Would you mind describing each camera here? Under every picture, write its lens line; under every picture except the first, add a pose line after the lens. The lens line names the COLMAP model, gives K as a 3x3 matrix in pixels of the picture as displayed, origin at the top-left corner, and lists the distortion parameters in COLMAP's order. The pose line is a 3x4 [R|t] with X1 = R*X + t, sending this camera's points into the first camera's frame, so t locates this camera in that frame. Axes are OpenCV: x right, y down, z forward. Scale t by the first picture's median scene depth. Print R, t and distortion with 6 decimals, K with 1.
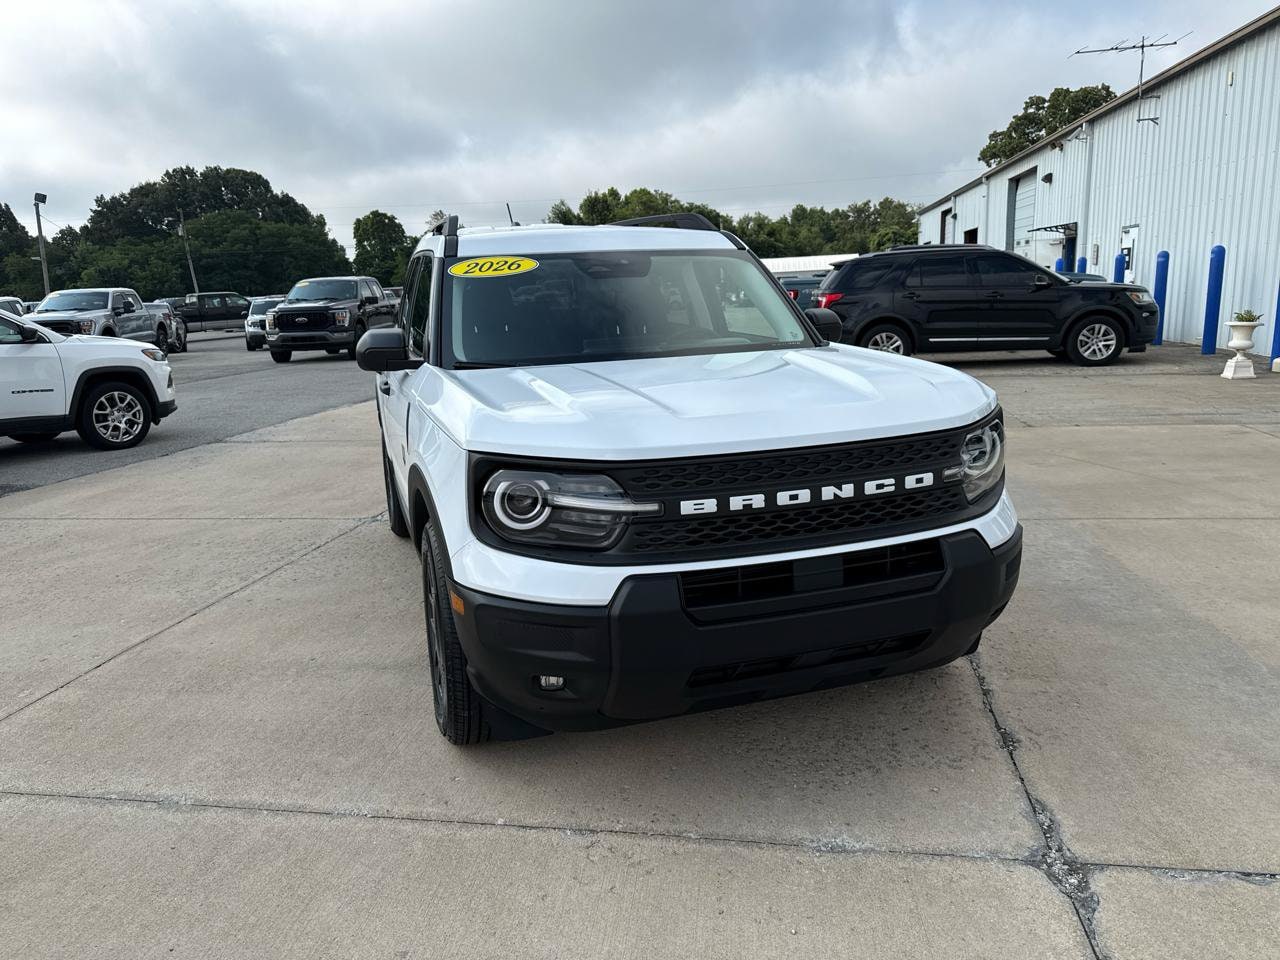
lens RADIAL K [[977.2, 0, 640.0], [0, 977.2, 480.0], [0, 0, 1]] dist [0.034968, -0.011007]
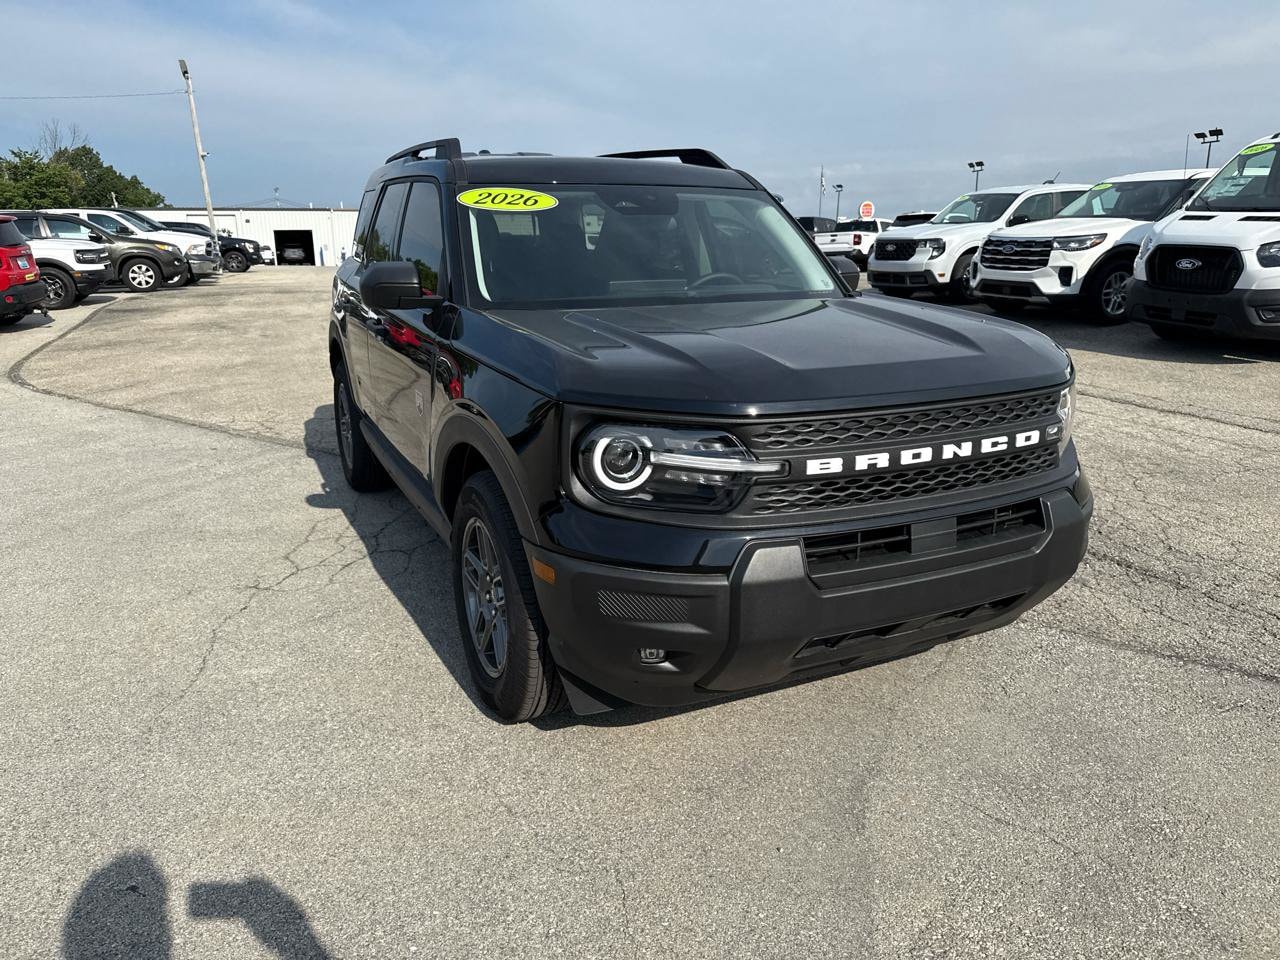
lens RADIAL K [[977.2, 0, 640.0], [0, 977.2, 480.0], [0, 0, 1]] dist [0.034968, -0.011007]
pose [[0.991130, -0.000900, 0.132891, -0.227904], [-0.006137, 0.998600, 0.052533, -0.007213], [-0.132752, -0.052883, 0.989737, 0.094884]]
